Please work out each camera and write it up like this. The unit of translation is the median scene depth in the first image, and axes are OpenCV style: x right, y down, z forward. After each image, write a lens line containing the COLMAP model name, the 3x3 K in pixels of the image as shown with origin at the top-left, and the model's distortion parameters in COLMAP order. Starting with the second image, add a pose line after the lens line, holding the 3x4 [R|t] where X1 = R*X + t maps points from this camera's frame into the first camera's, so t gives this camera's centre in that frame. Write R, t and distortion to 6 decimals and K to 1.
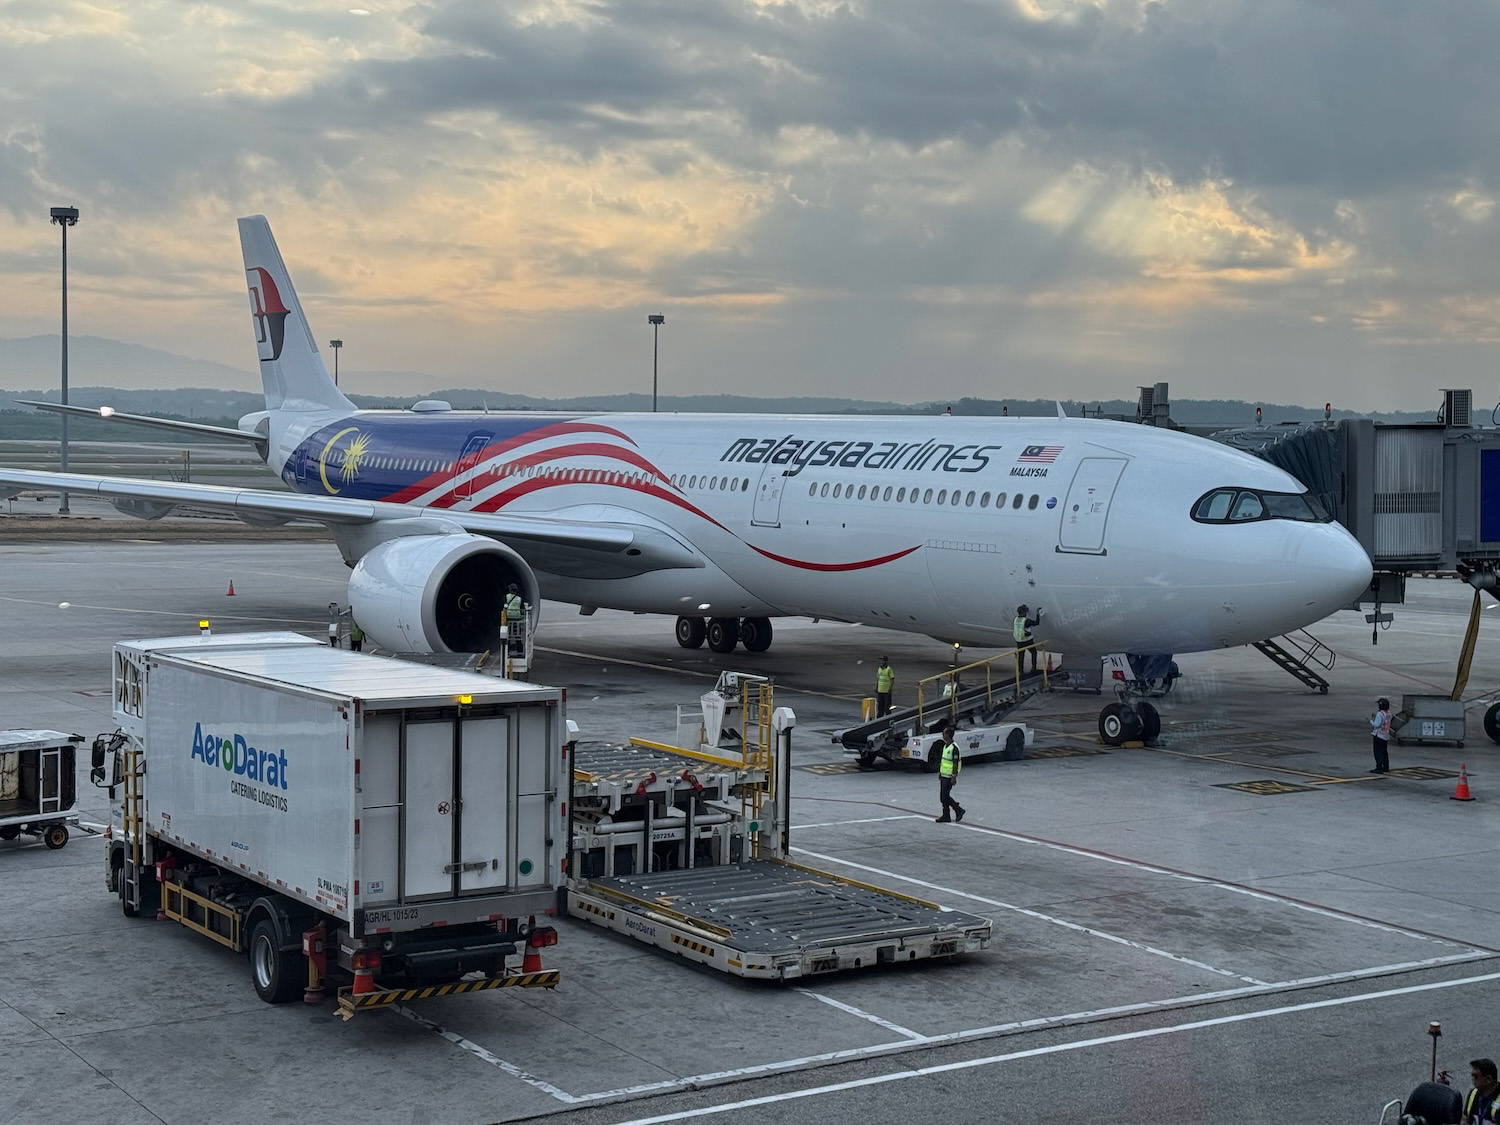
lens RADIAL K [[2165.3, 0, 750.0], [0, 2165.3, 562.5], [0, 0, 1]] dist [0.175001, -0.057686]
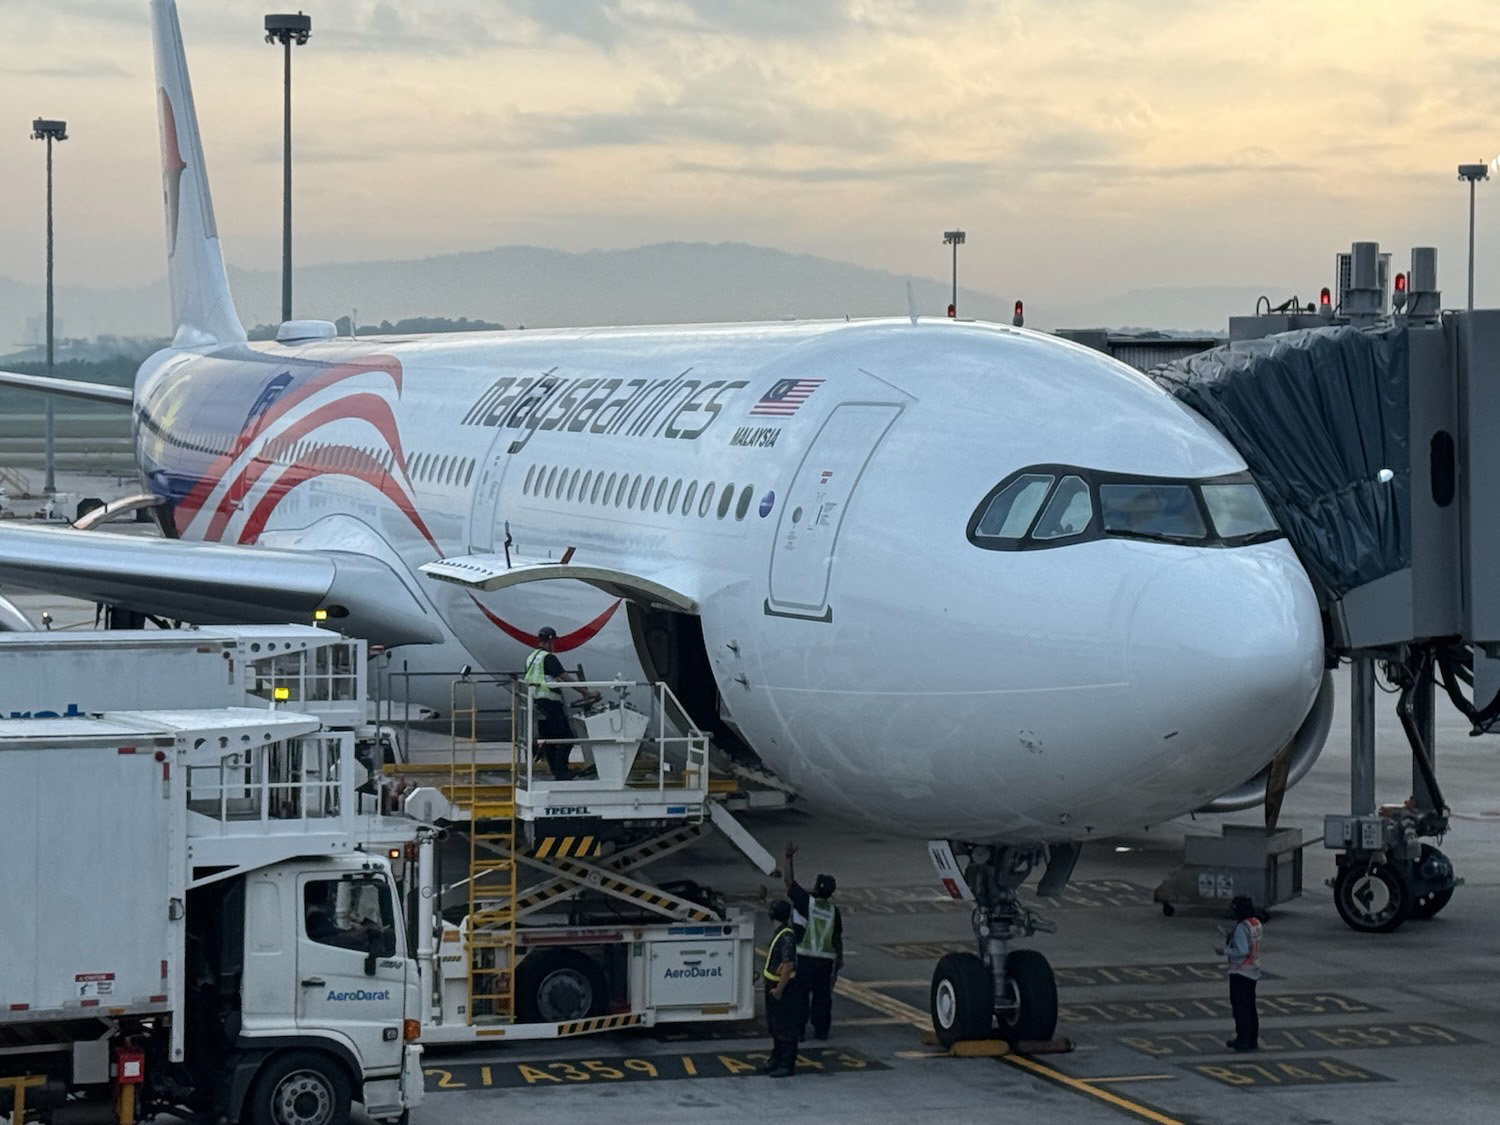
lens RADIAL K [[3828.7, 0, 751.6], [0, 3828.7, 453.4], [0, 0, 1]] dist [0.101594, 0.004743]
pose [[0.962408, -0.010447, -0.271406, 0.376604], [-0.001519, 0.999037, -0.043843, -0.003484], [0.271603, 0.042608, 0.961466, 0.254338]]
